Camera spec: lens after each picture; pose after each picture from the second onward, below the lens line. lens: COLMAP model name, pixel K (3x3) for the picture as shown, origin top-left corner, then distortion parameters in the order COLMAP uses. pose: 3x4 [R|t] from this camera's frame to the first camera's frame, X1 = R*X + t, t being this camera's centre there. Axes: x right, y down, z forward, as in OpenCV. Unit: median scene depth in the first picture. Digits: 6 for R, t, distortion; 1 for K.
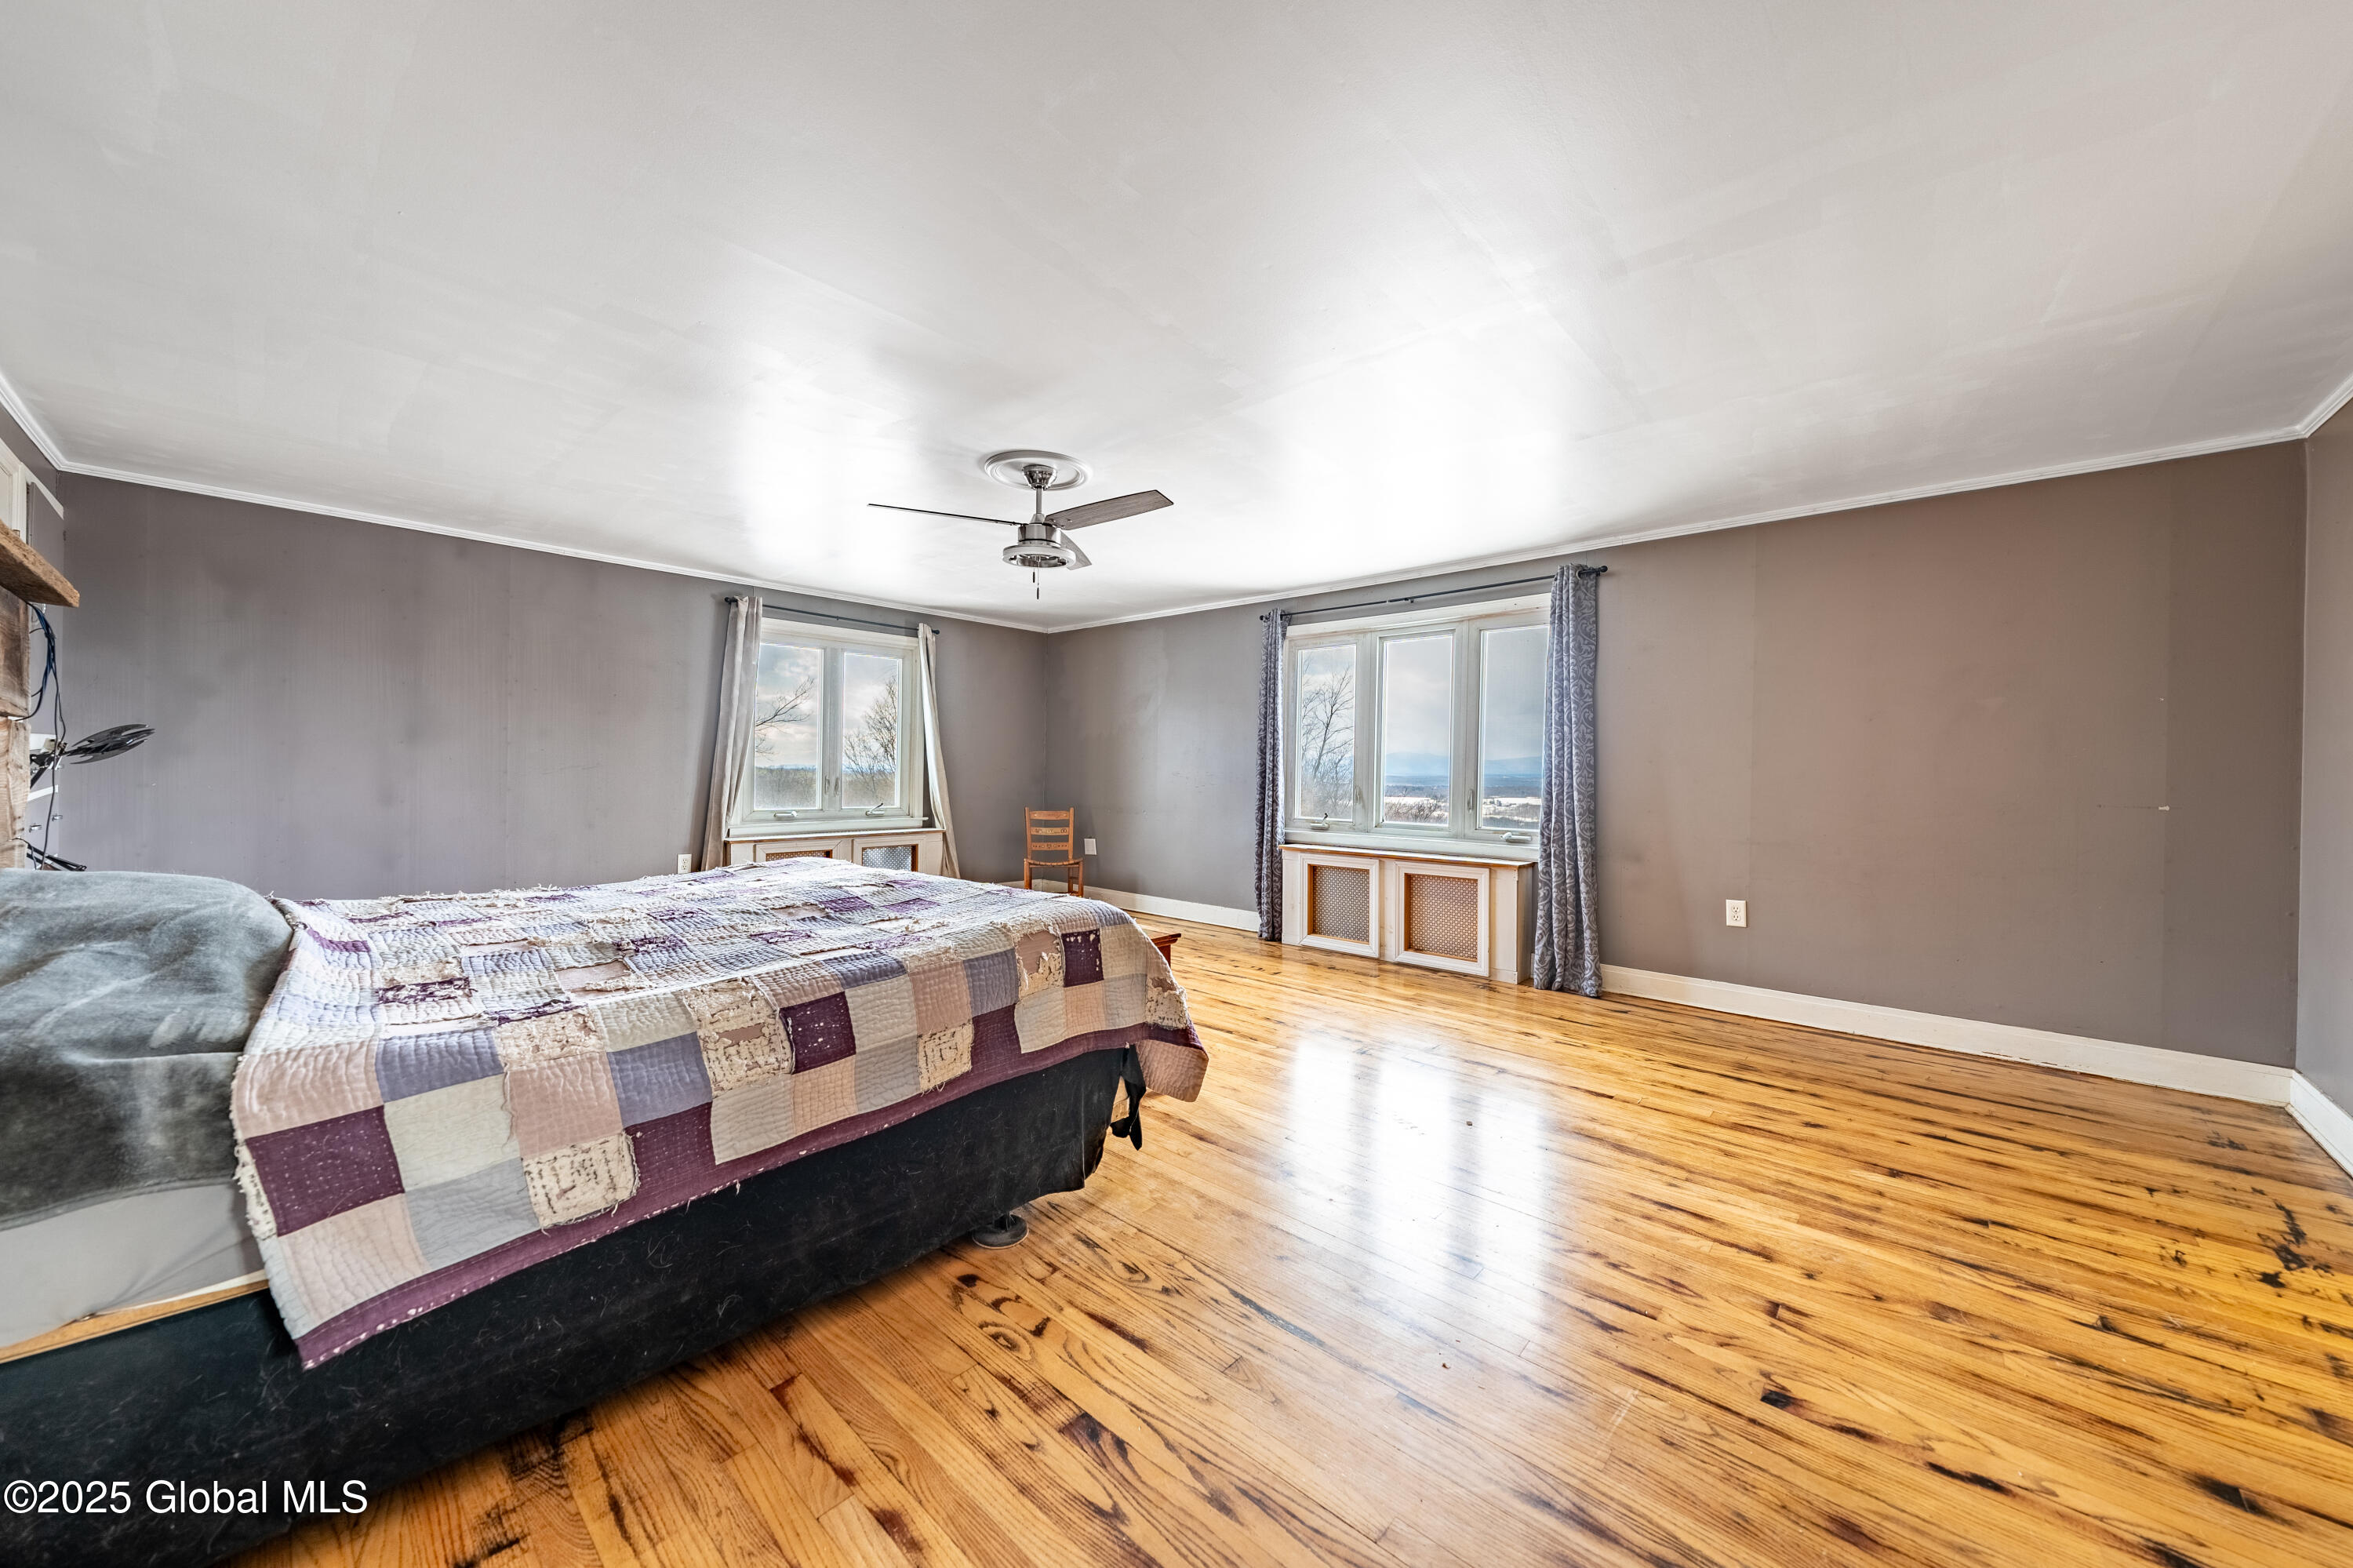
lens RADIAL K [[823.6, 0, 1209.0], [0, 823.6, 761.1], [0, 0, 1]] dist [-0.002546, 0.001508]
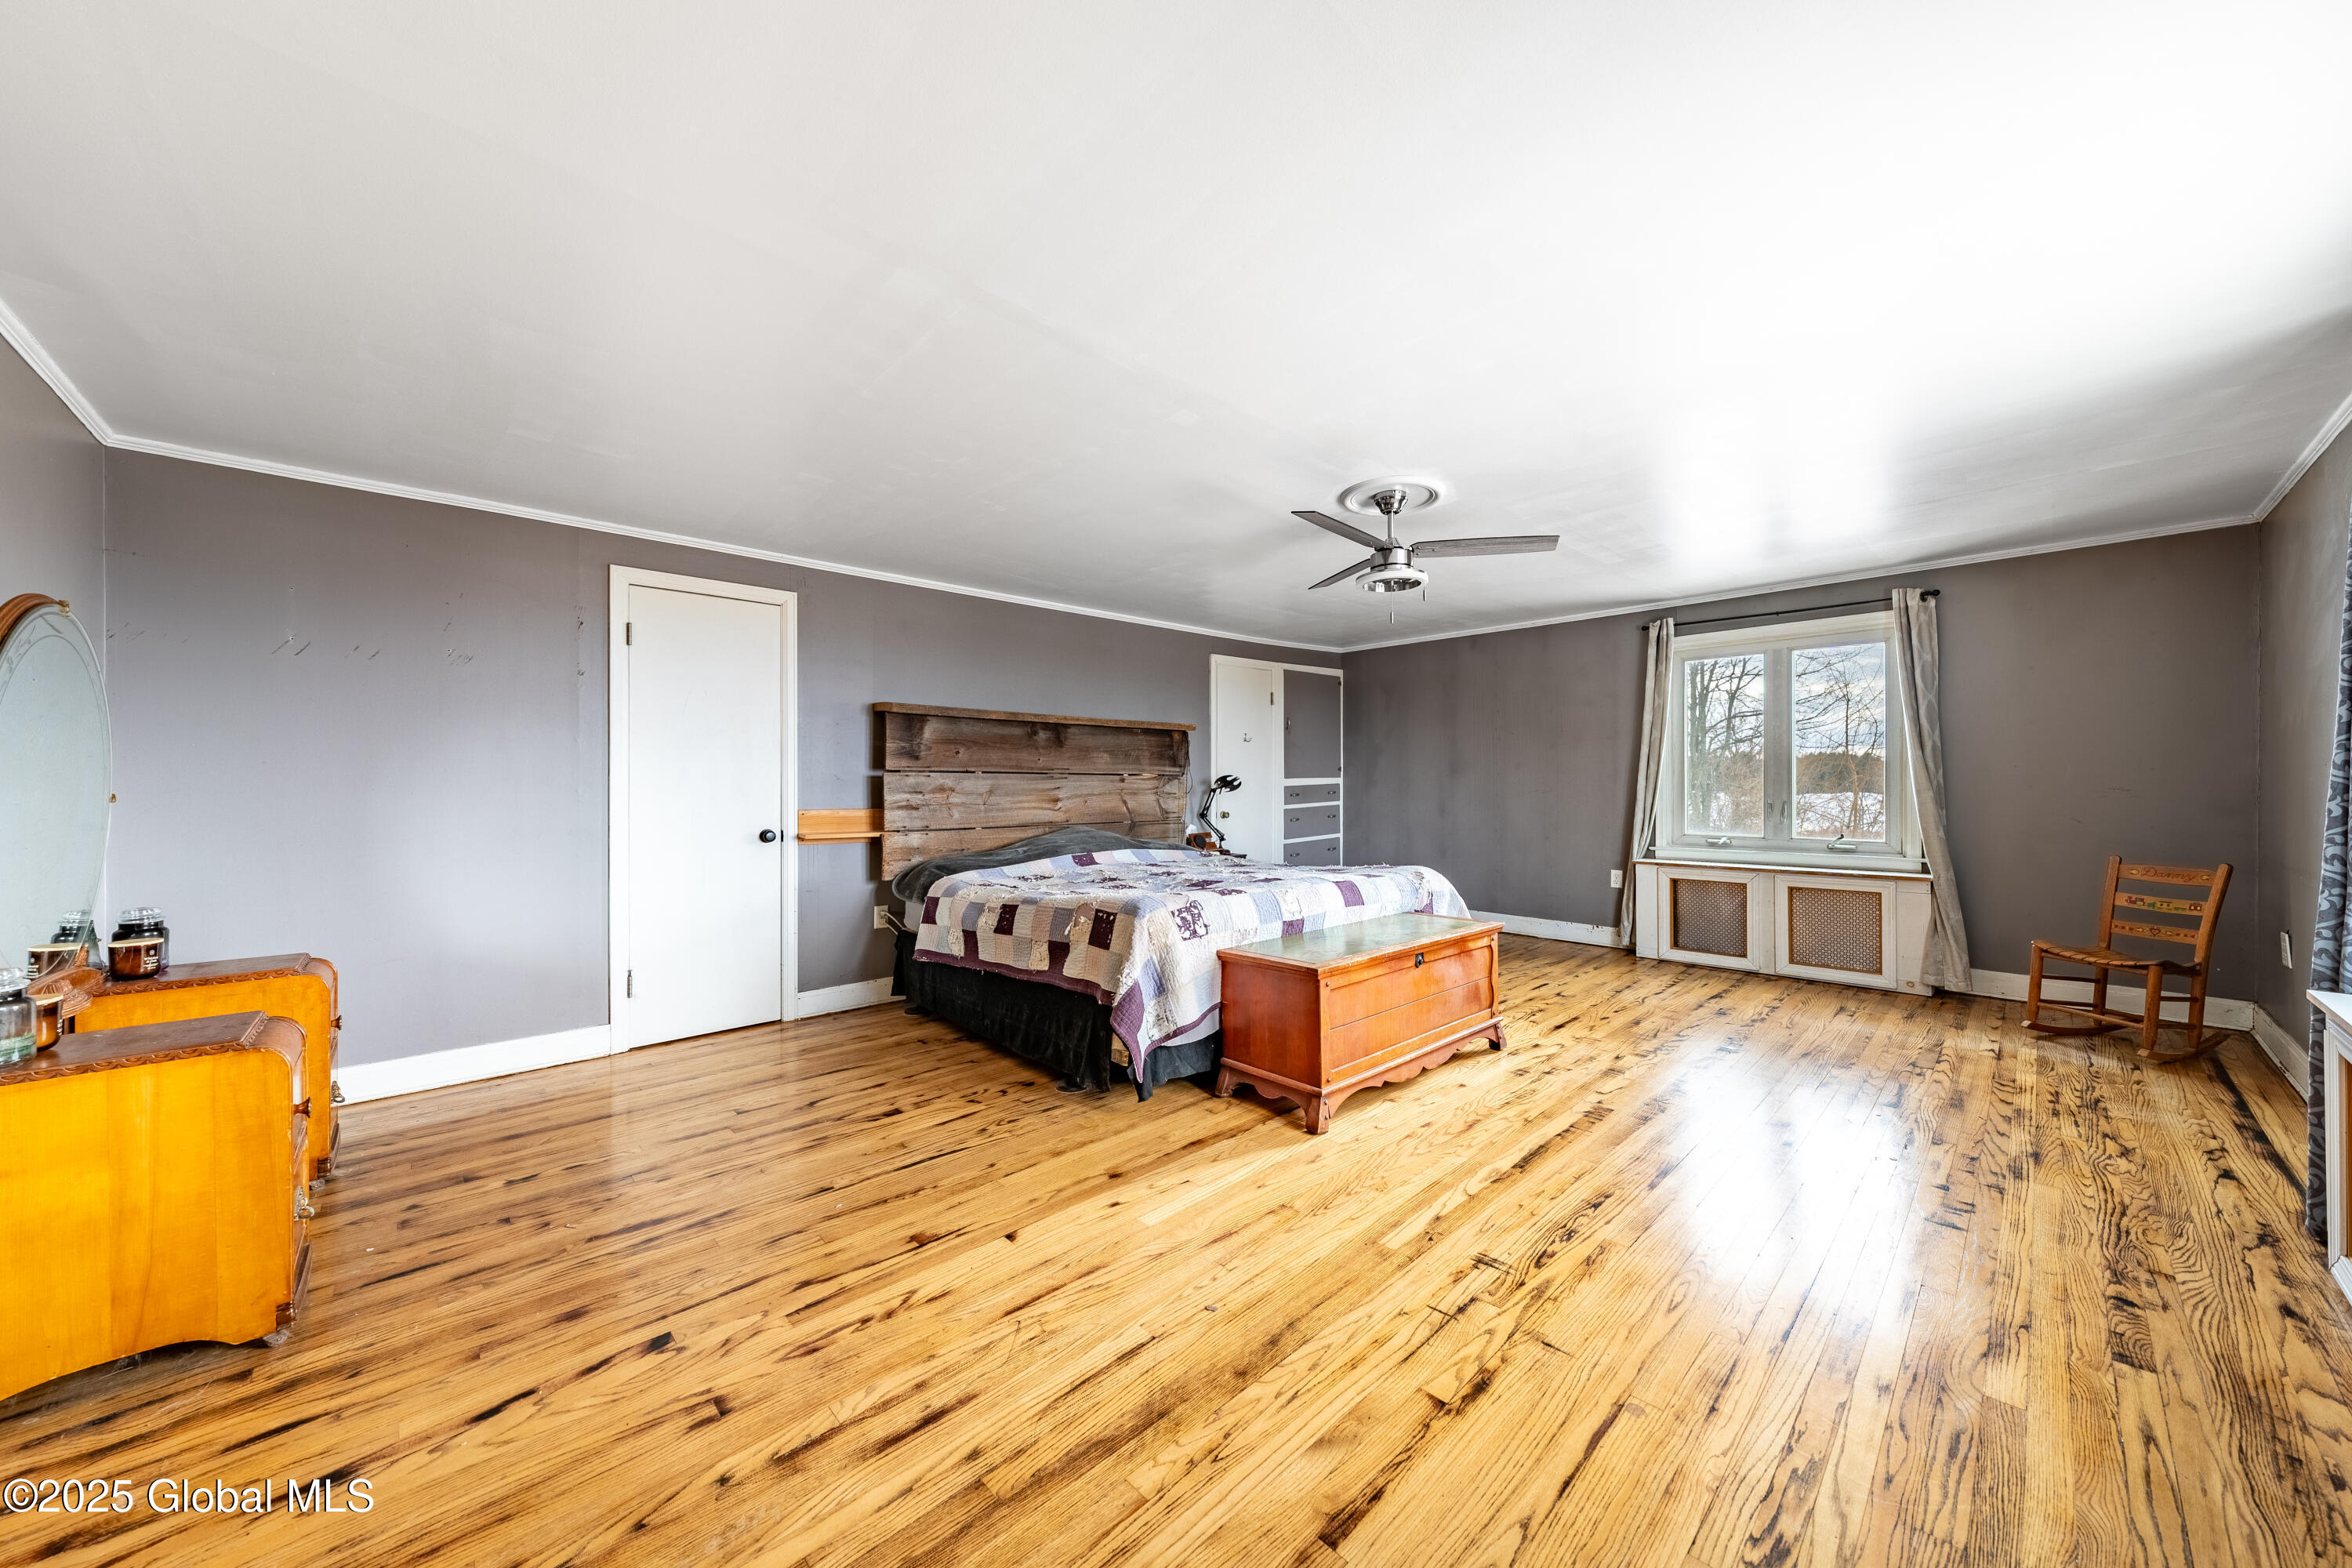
lens RADIAL K [[819.1, 0, 1176.0], [0, 819.1, 784.0], [0, 0, 1]] dist [-0.001494, -0.000030]
pose [[-0.091913, -0.014071, -0.995668, 1.433195], [0.014823, 0.999770, -0.015497, 0.019722], [0.995657, -0.016183, -0.091684, 1.482976]]
